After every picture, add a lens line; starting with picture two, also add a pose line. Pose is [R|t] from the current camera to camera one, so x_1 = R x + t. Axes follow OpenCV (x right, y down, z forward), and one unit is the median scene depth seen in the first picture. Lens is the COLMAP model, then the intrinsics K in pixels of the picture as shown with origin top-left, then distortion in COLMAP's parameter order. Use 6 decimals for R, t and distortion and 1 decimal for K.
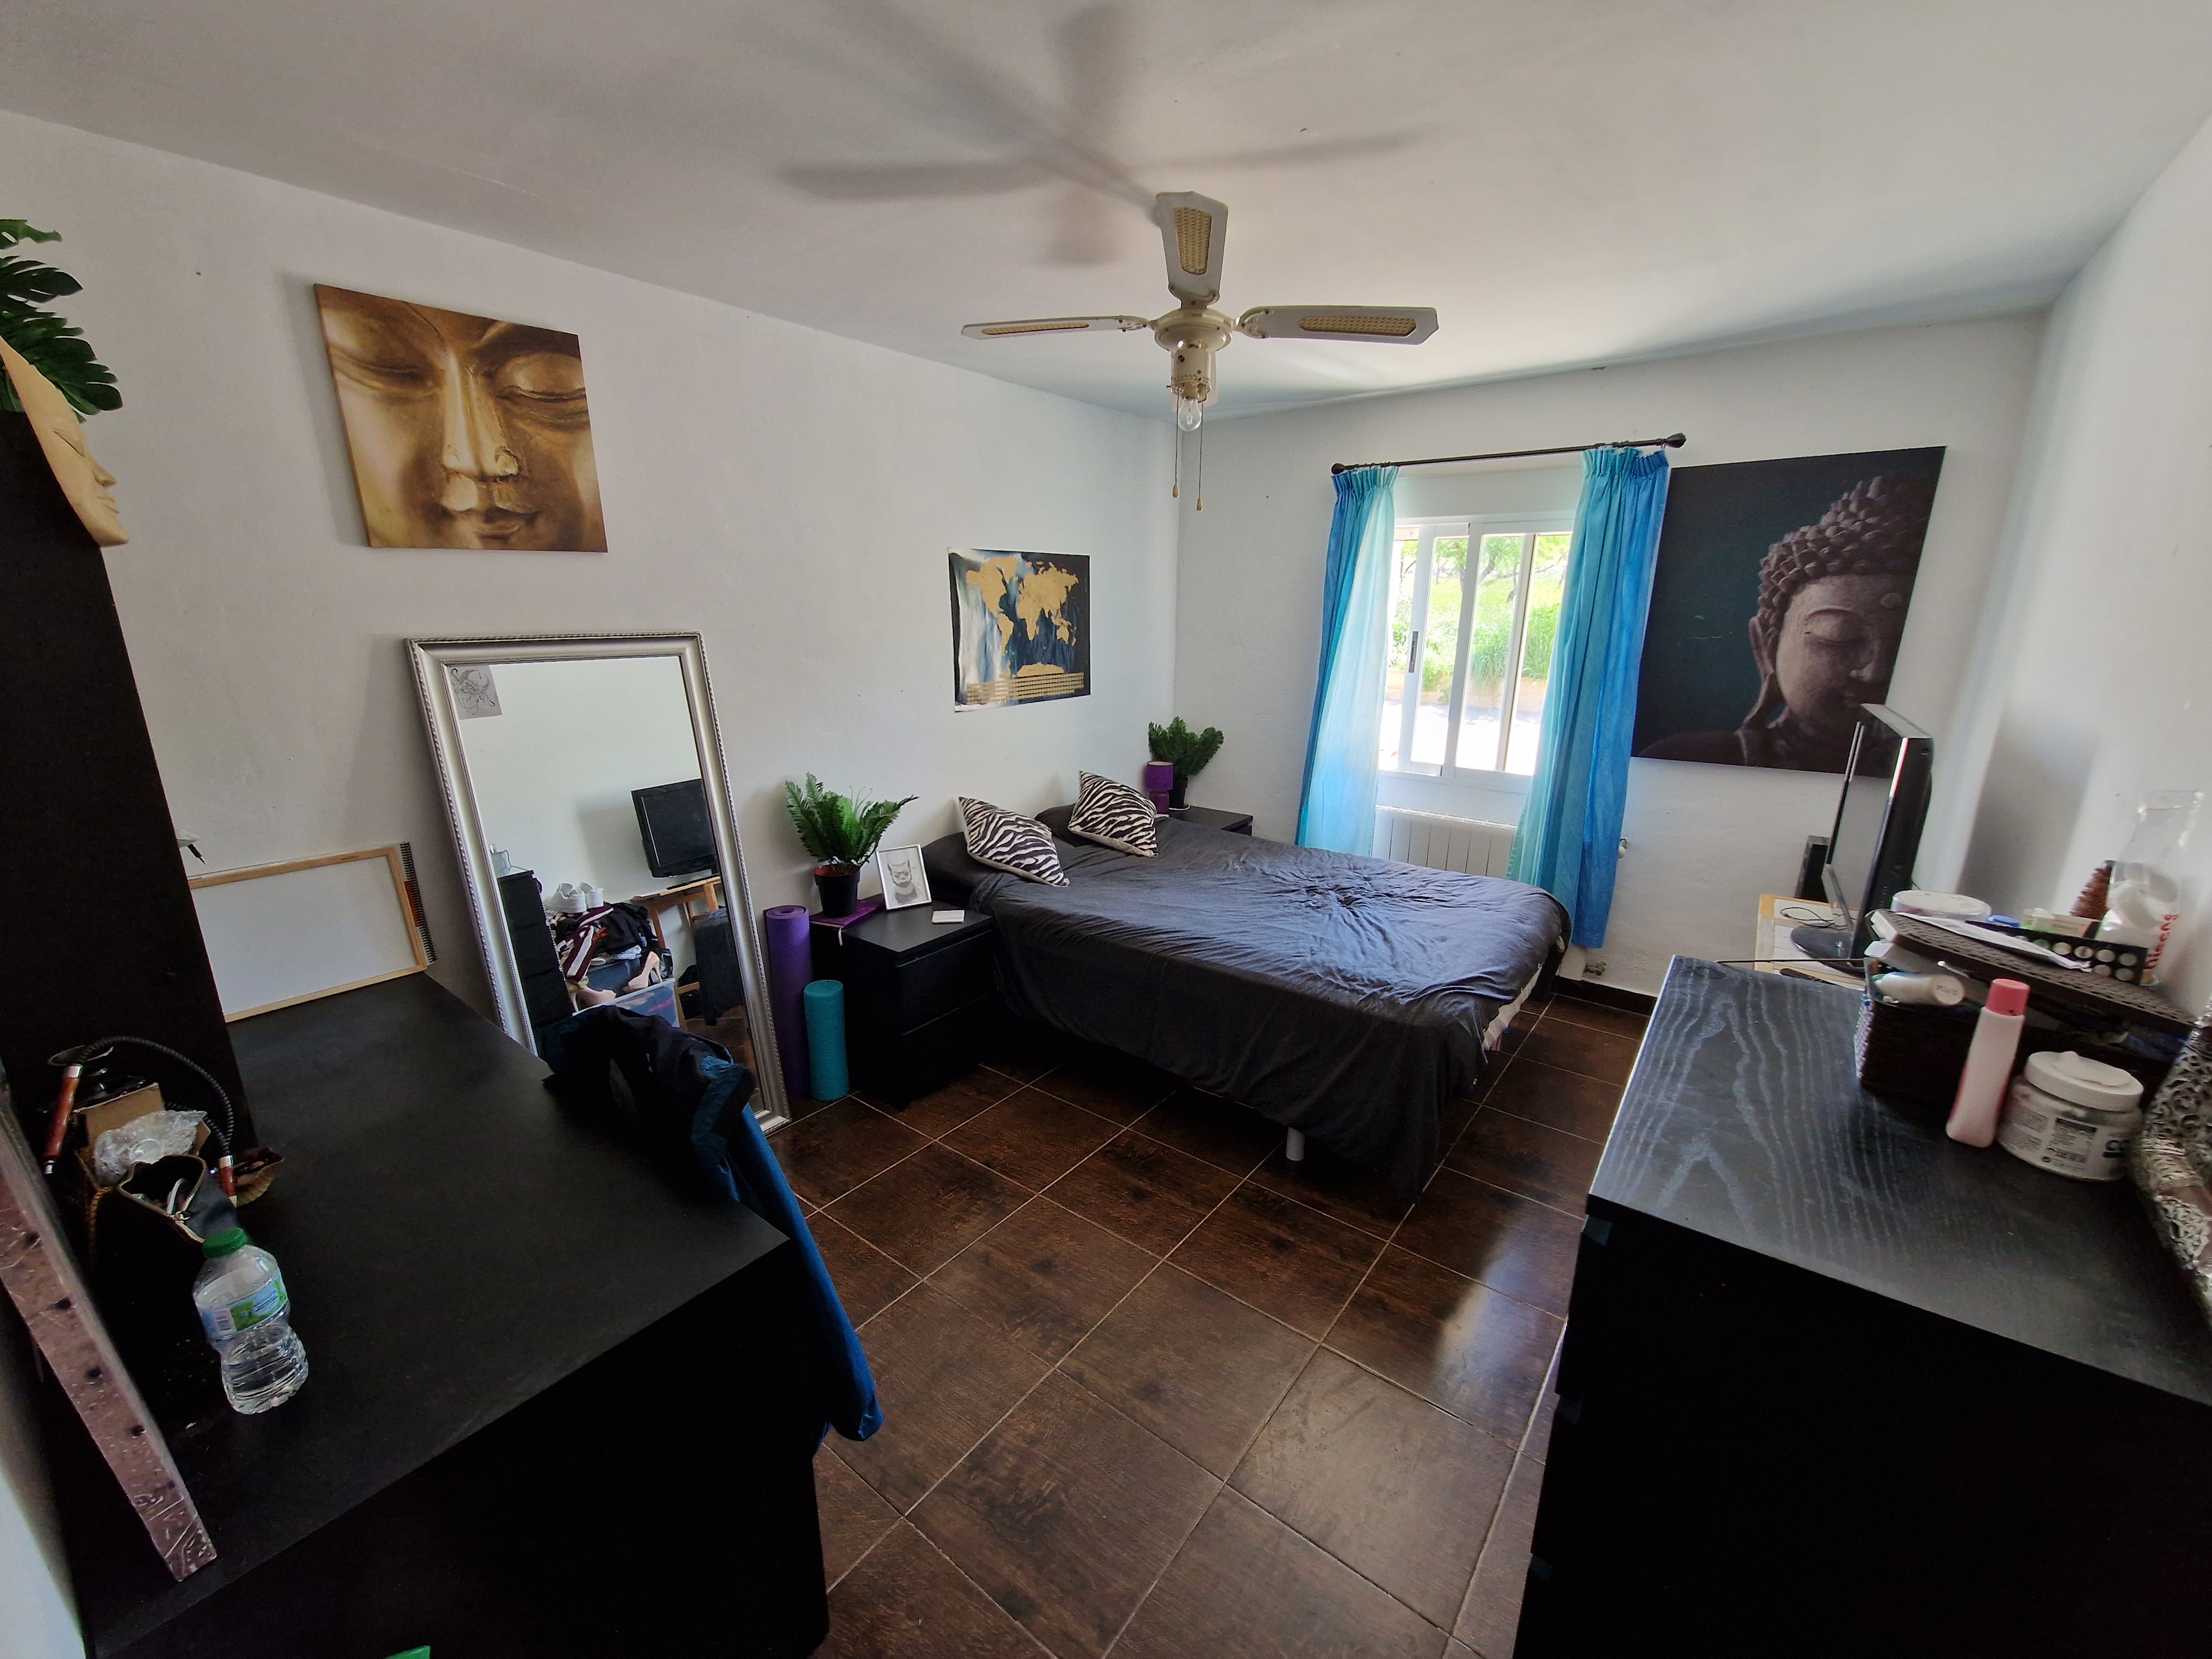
lens RADIAL K [[901.4, 0, 1093.9], [0, 901.4, 841.3], [0, 0, 1]] dist [-0.001511, -0.000832]
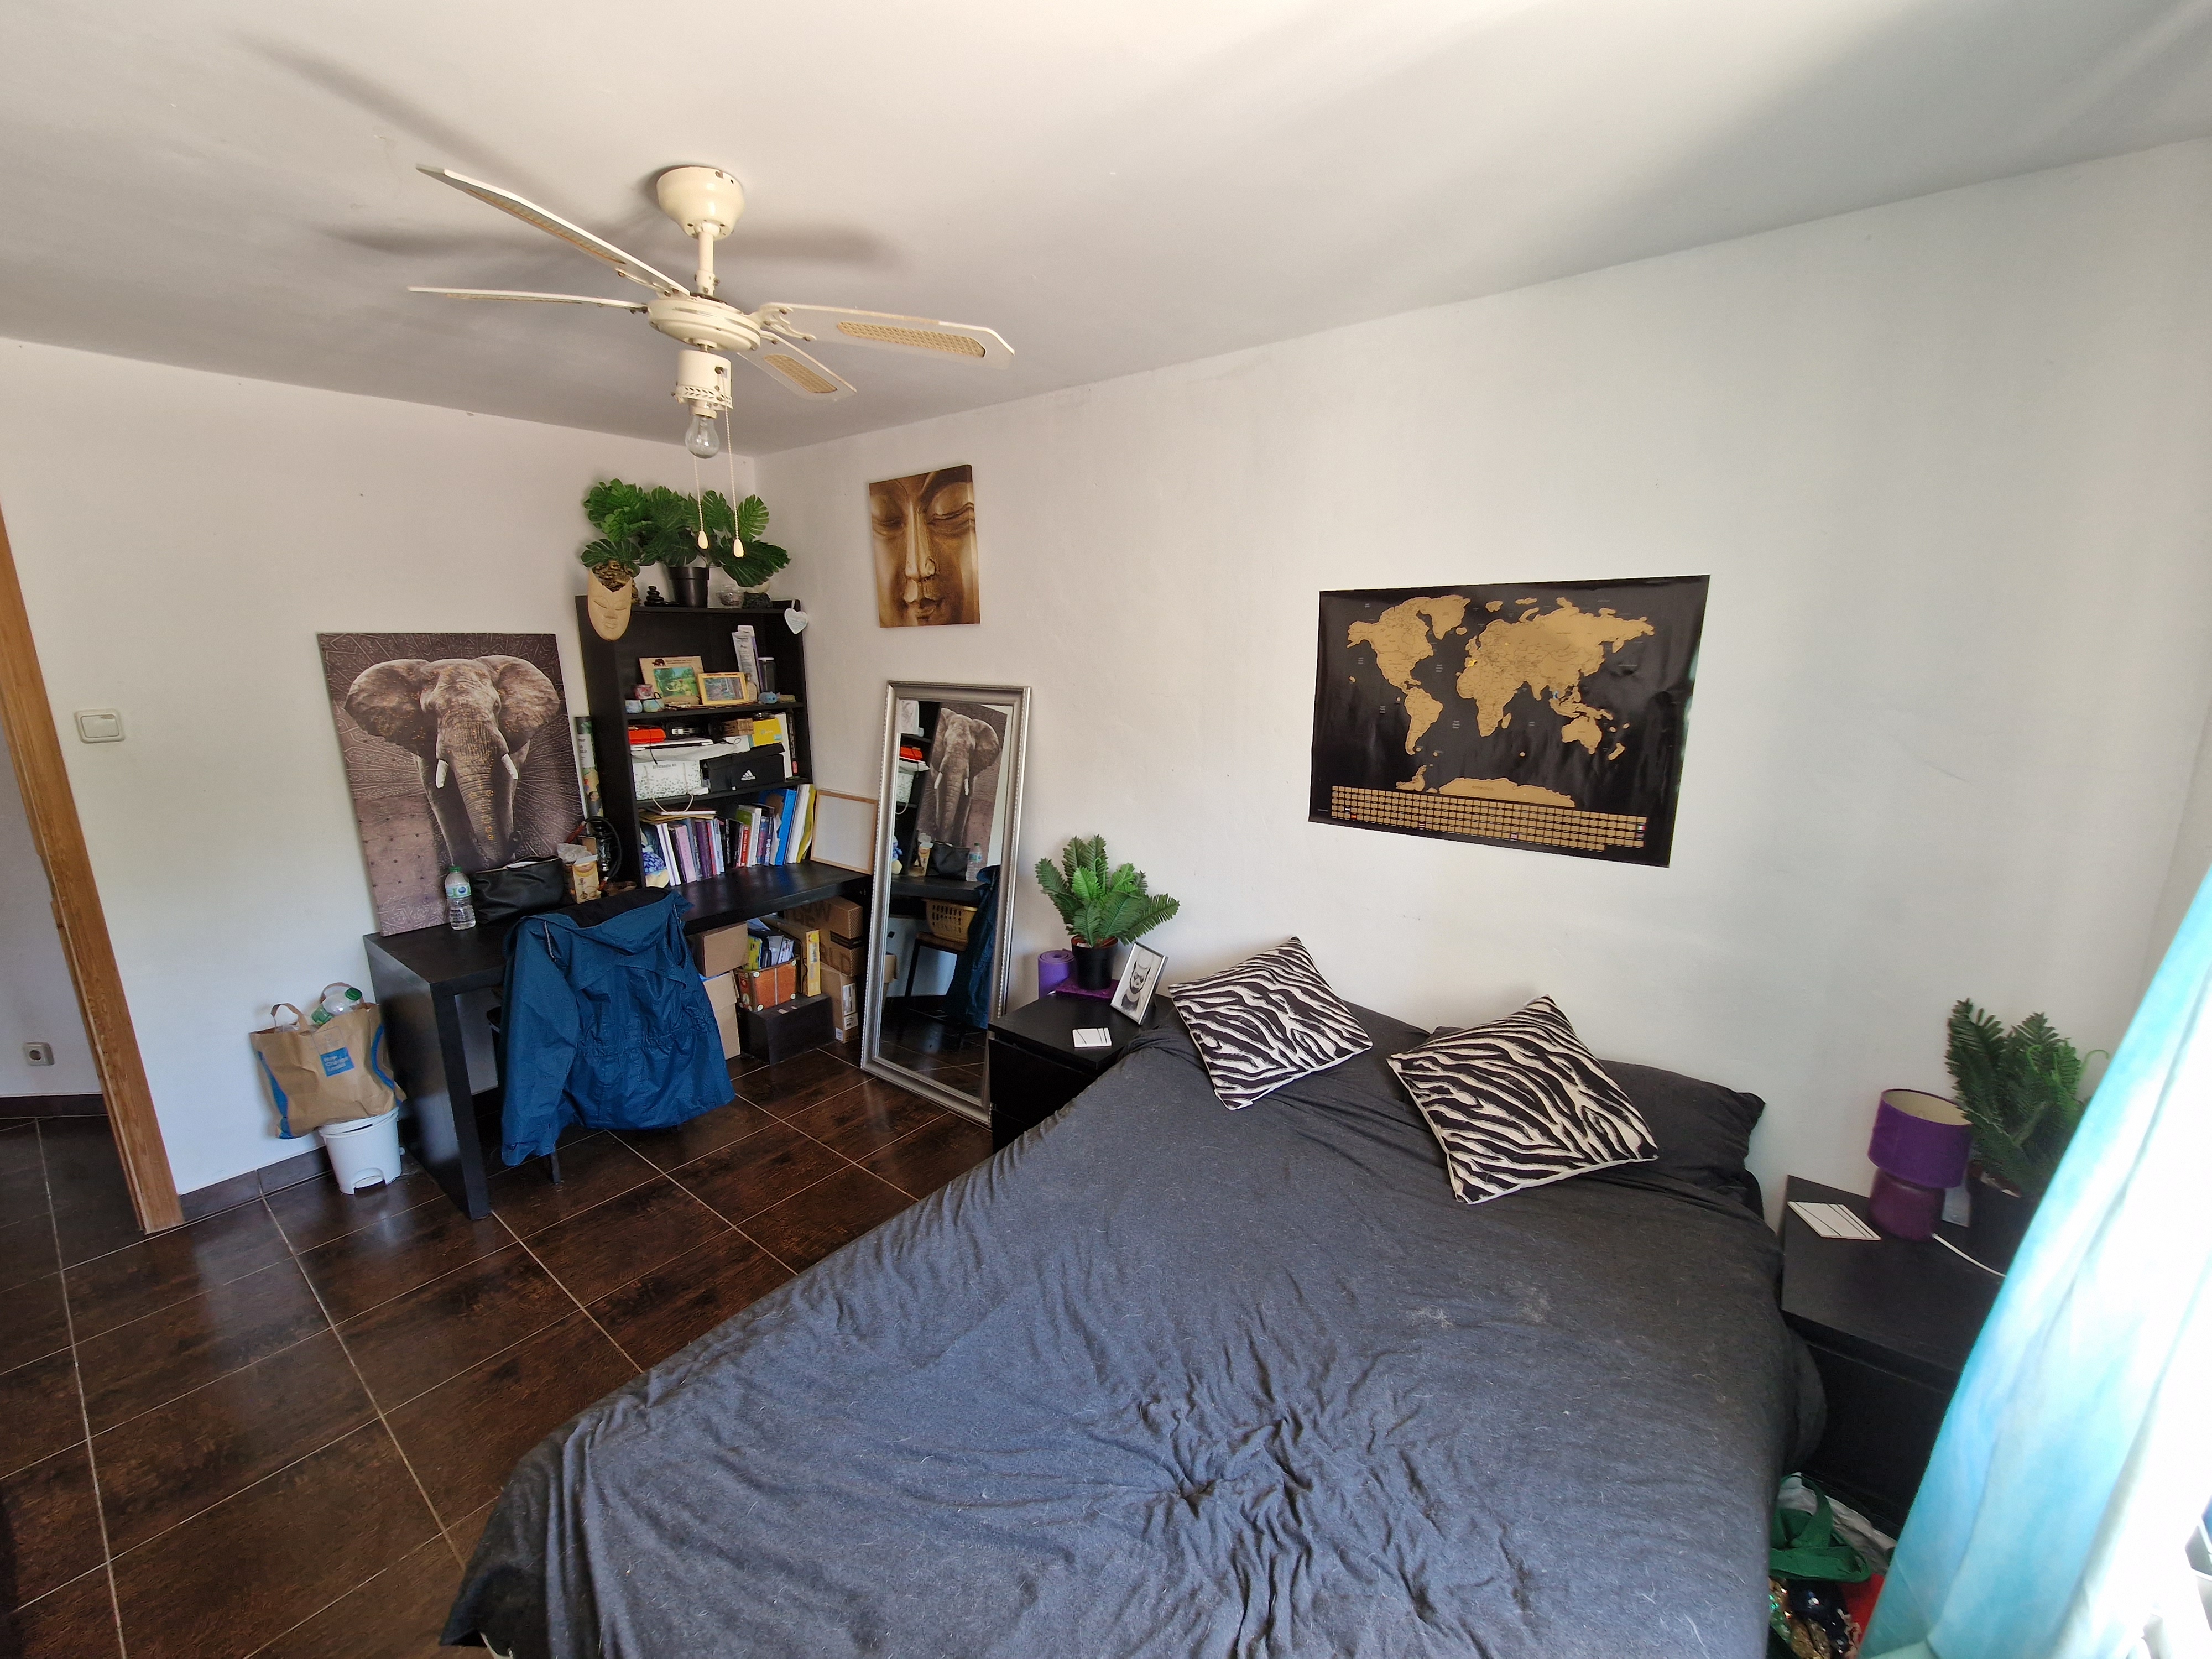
lens RADIAL K [[901.4, 0, 1093.9], [0, 901.4, 841.3], [0, 0, 1]] dist [-0.001511, -0.000832]
pose [[-0.016194, 0.215730, -0.976319, 0.597996], [-0.256576, 0.942854, 0.212591, -0.258611], [0.966388, 0.253943, 0.040083, 0.894770]]
